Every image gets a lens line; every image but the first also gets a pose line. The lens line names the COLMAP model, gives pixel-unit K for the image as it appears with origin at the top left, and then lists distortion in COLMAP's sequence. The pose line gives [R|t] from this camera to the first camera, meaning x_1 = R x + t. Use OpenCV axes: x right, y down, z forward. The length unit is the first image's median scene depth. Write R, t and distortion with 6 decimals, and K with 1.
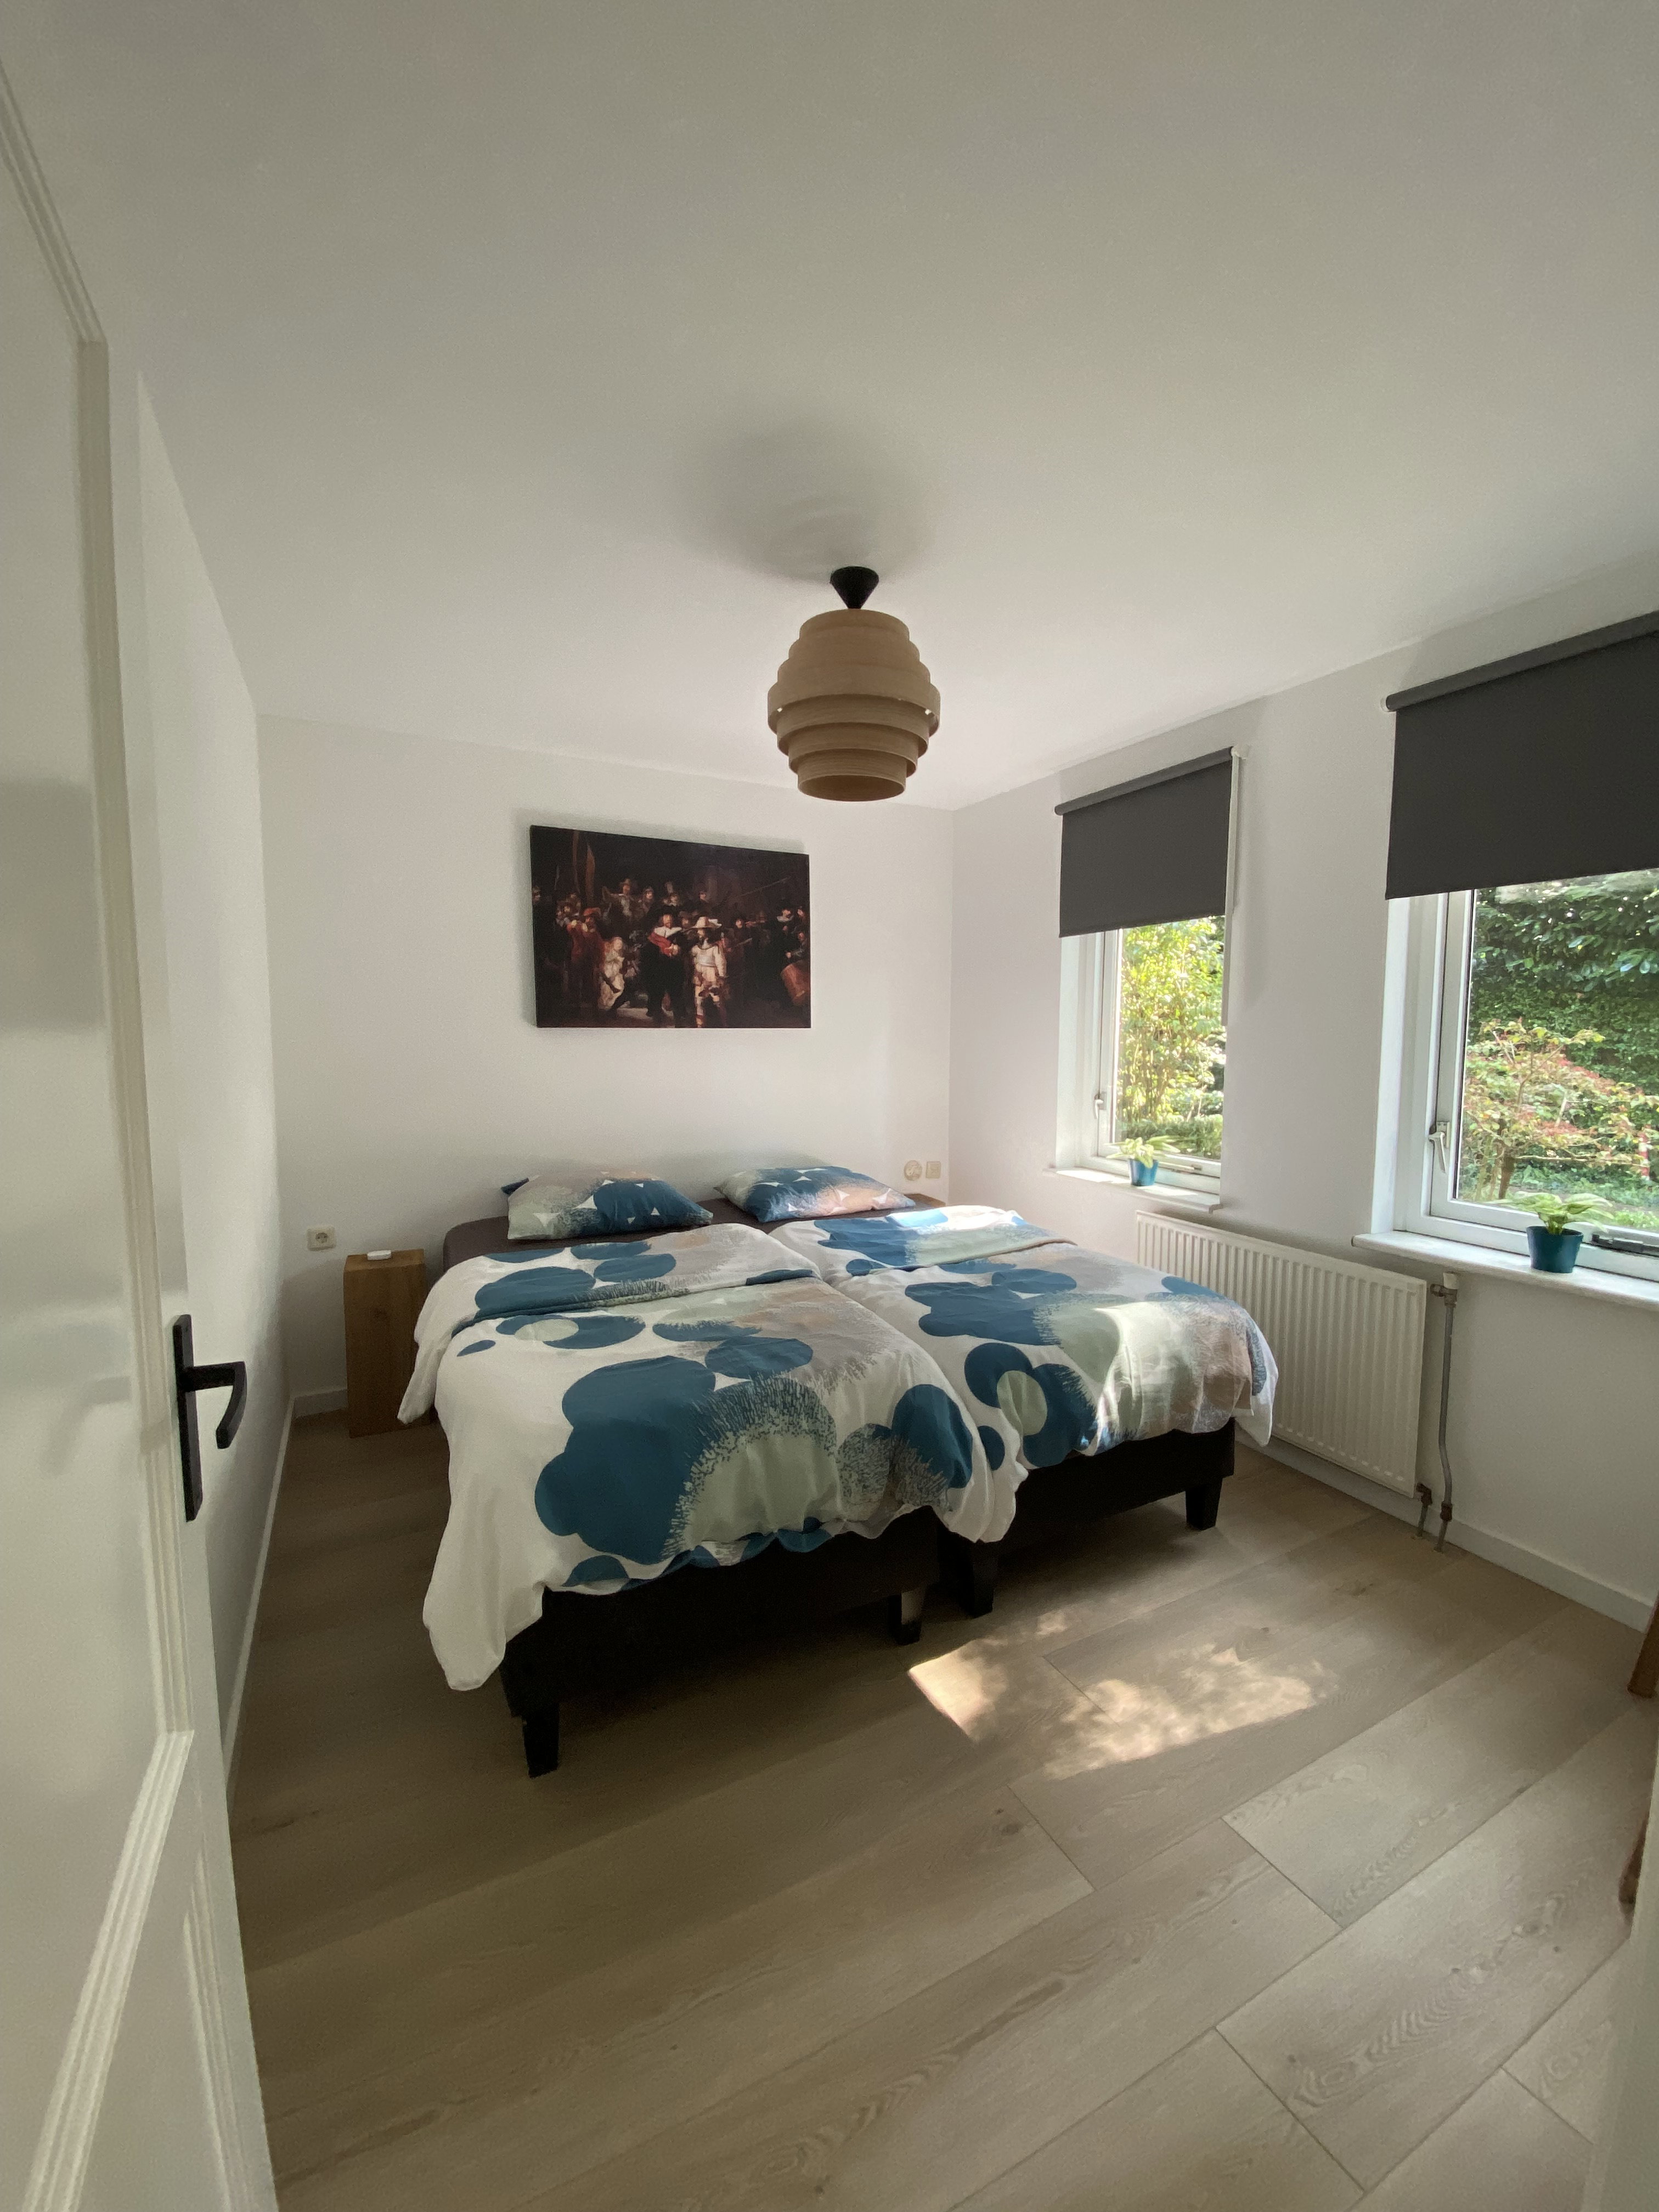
lens RADIAL K [[903.0, 0, 836.4], [0, 903.0, 1101.8], [0, 0, 1]] dist [0.043223, -0.036632]
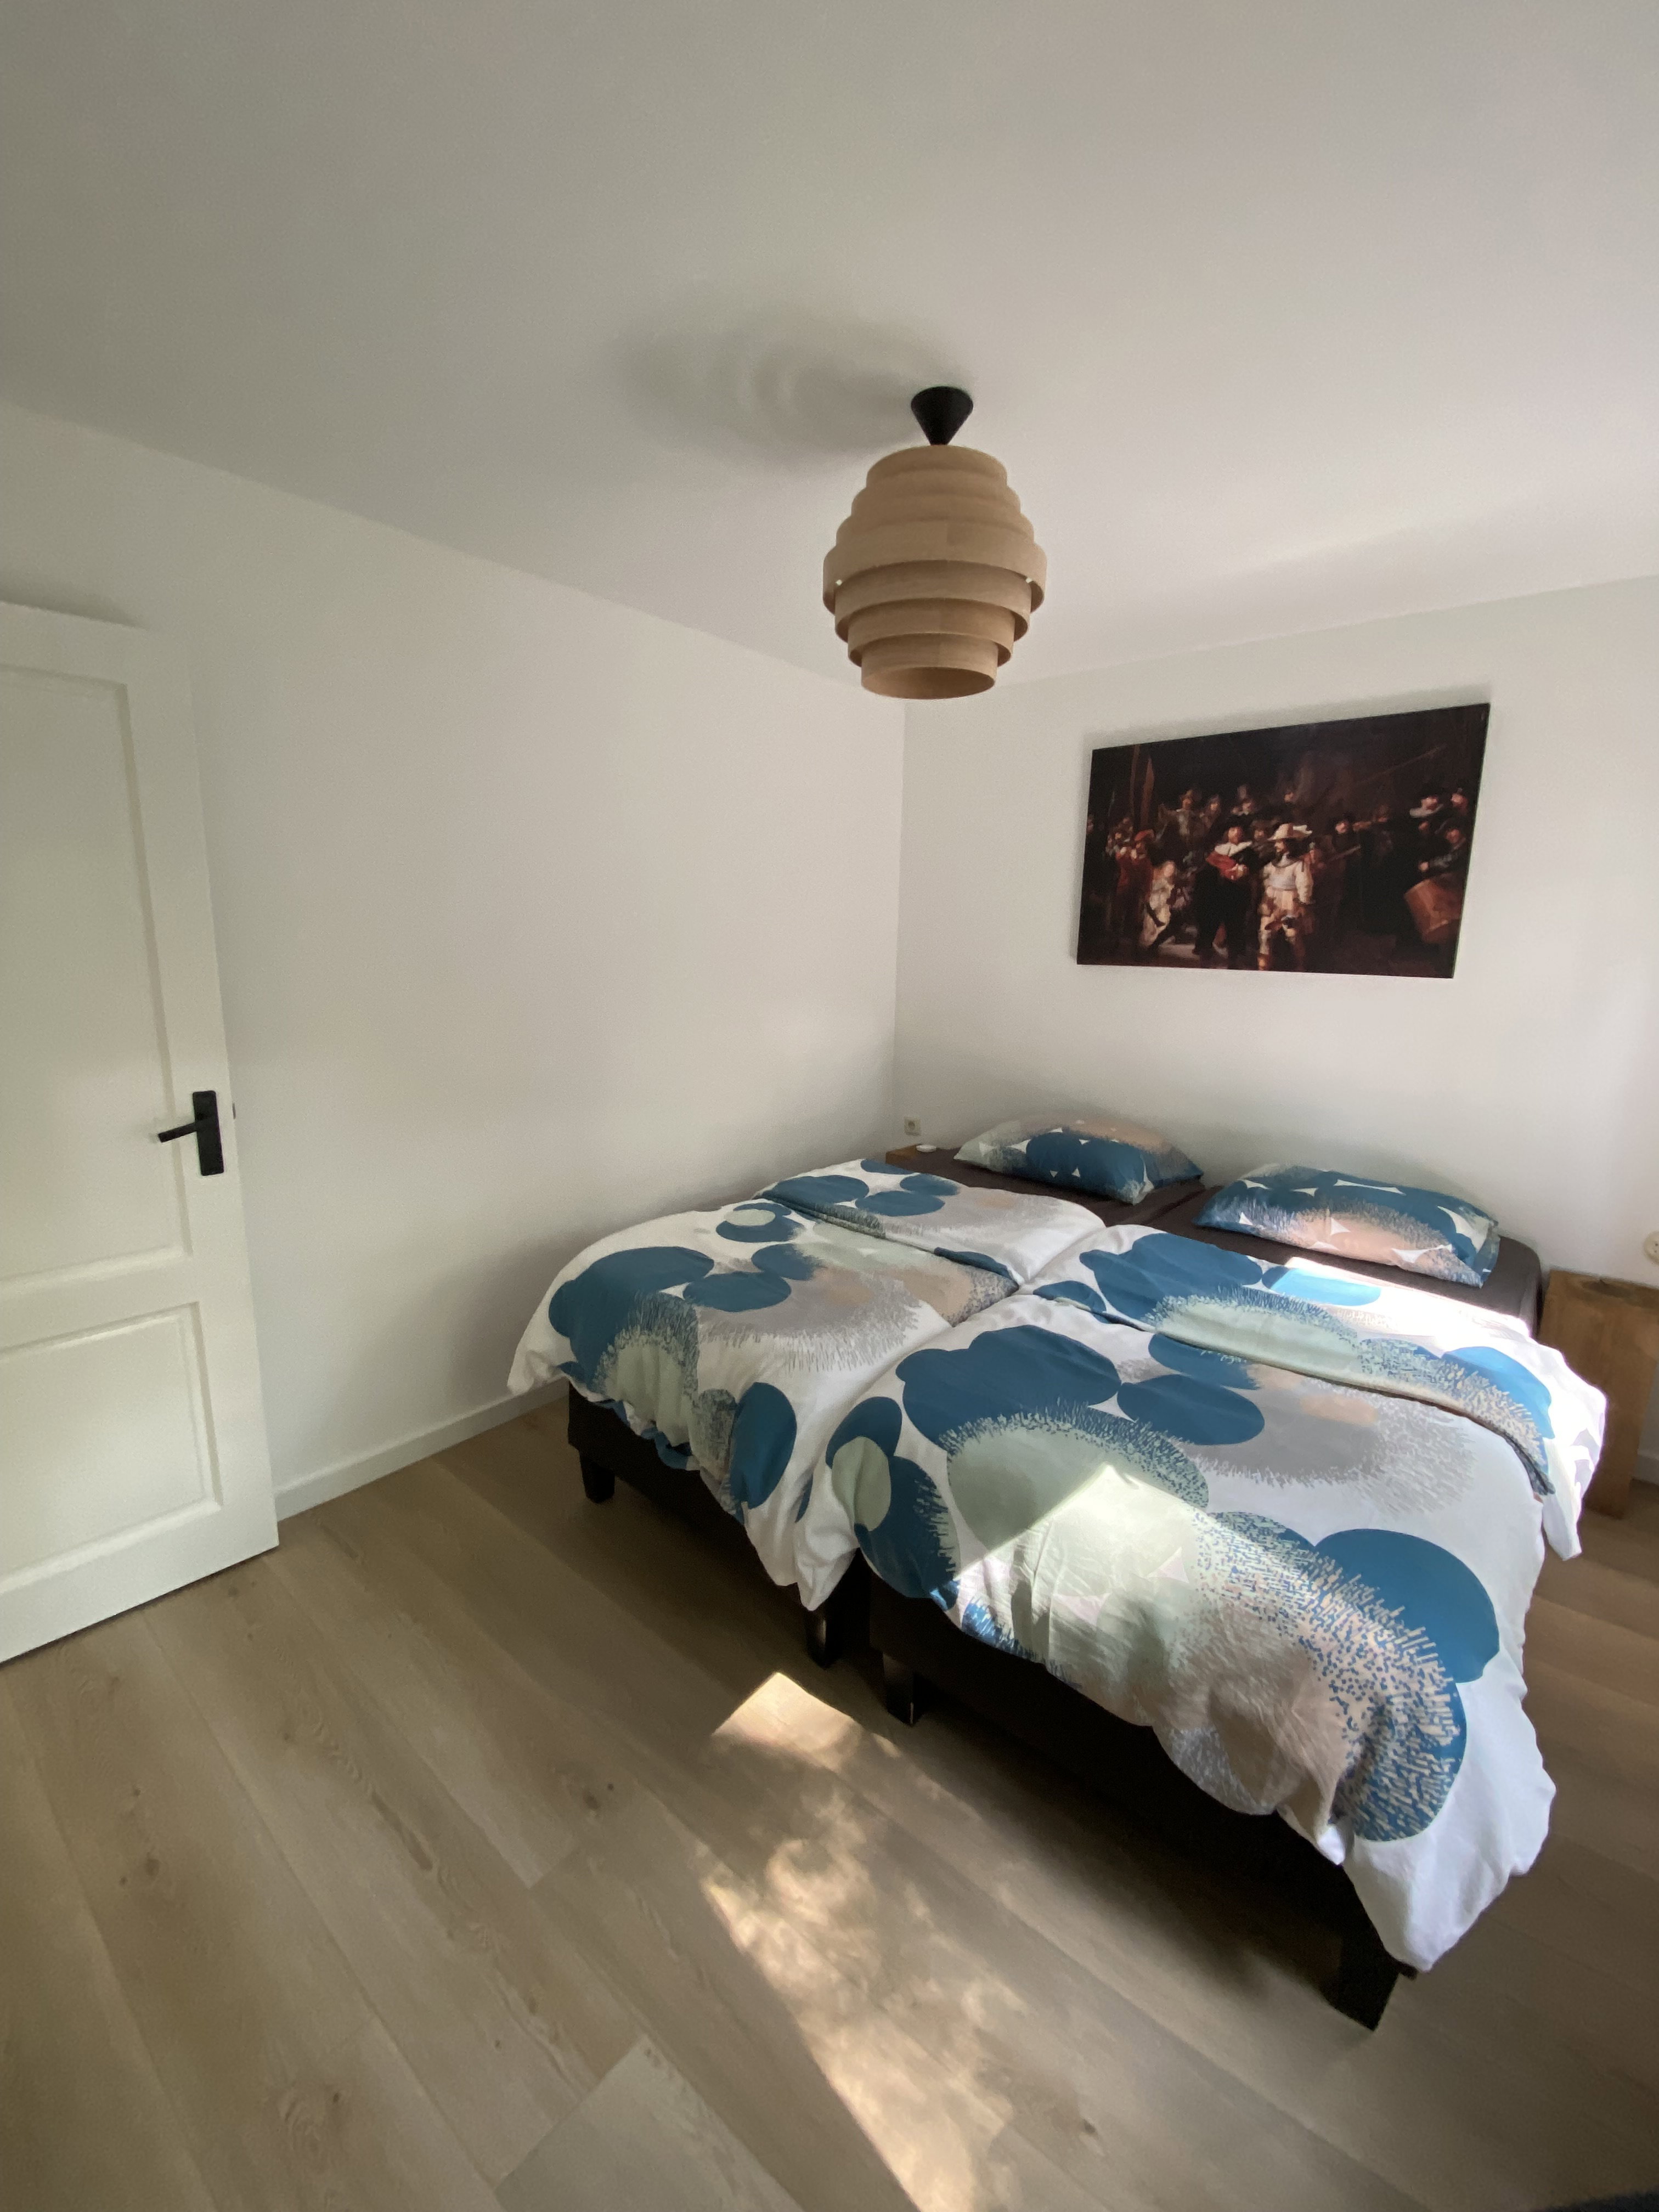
lens RADIAL K [[903.0, 0, 836.4], [0, 903.0, 1101.8], [0, 0, 1]] dist [0.043223, -0.036632]
pose [[0.364133, 0.178562, -0.914069, 0.480787], [-0.094549, 0.983466, 0.154454, -0.059820], [0.926535, 0.030183, 0.374995, 0.385176]]
